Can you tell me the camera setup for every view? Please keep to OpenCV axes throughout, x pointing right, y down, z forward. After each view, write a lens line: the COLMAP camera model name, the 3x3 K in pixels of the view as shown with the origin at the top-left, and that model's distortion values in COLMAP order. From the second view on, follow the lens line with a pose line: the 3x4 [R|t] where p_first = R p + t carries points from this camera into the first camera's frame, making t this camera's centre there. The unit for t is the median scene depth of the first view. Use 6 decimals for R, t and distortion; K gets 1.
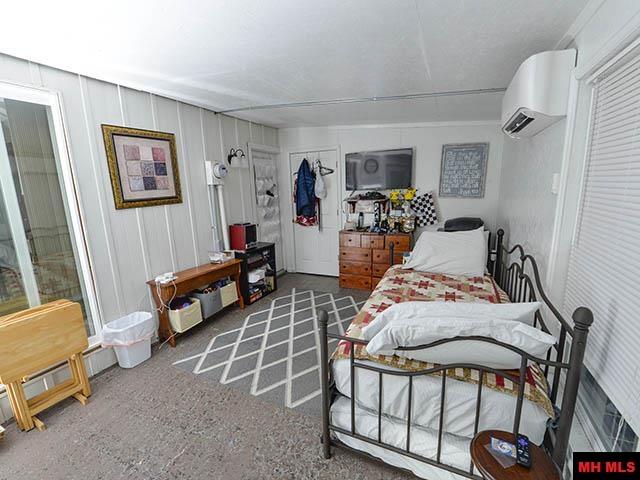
lens RADIAL K [[279.1, 0, 322.8], [0, 279.1, 239.1], [0, 0, 1]] dist [-0.035724, -0.000557]
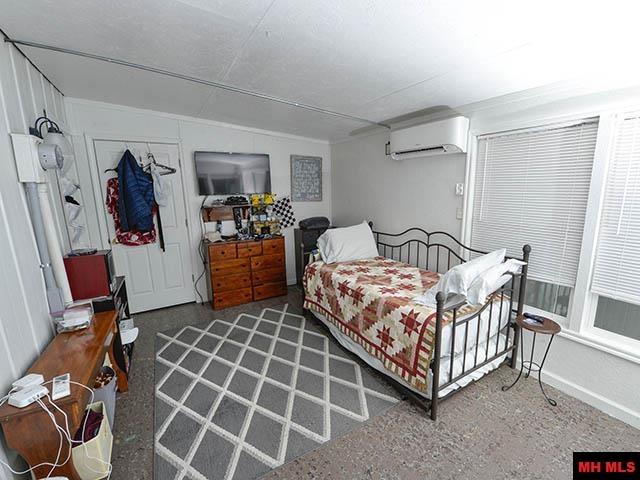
lens RADIAL K [[279.1, 0, 321.9], [0, 279.1, 241.6], [0, 0, 1]] dist [-0.035724, -0.000557]
pose [[0.557031, -0.129072, 0.820401, -0.454896], [0.144381, 0.987857, 0.057386, -0.035744], [-0.817845, 0.086485, 0.568902, 0.268604]]
